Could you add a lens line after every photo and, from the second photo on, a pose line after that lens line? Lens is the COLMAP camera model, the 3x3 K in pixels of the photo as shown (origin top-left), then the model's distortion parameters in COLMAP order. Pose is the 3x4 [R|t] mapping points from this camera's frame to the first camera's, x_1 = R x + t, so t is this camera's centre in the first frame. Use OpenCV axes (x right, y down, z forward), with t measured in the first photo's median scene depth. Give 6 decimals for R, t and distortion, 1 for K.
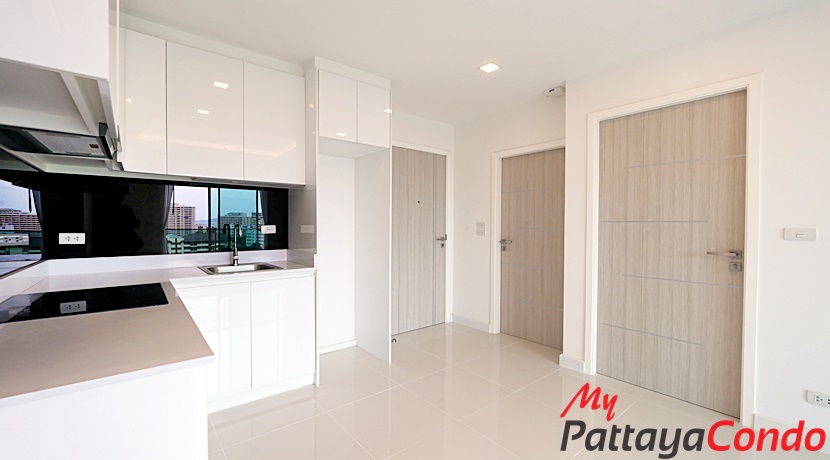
lens RADIAL K [[342.2, 0, 415.5], [0, 342.2, 230.0], [0, 0, 1]] dist [-0.015179, 0.002282]
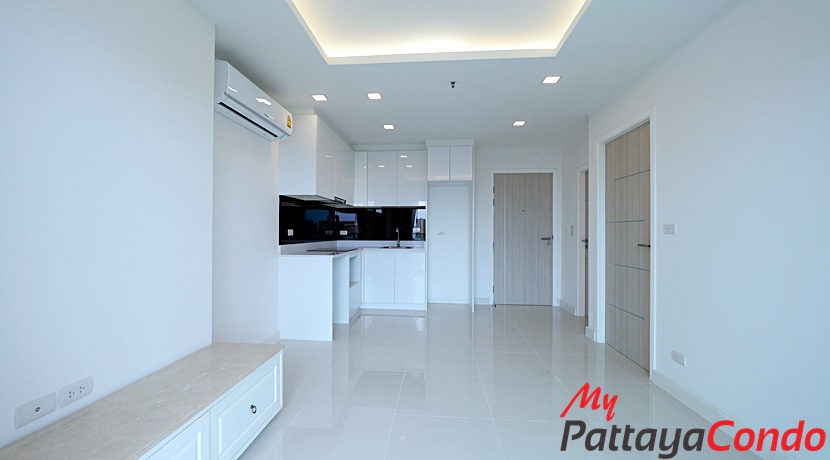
lens RADIAL K [[342.2, 0, 412.7], [0, 342.2, 232.2], [0, 0, 1]] dist [-0.015179, 0.002282]
pose [[0.729052, 0.000257, -0.684458, 0.851282], [-0.012399, 0.999841, -0.012830, 0.034886], [0.684346, 0.017840, 0.728939, -0.401663]]
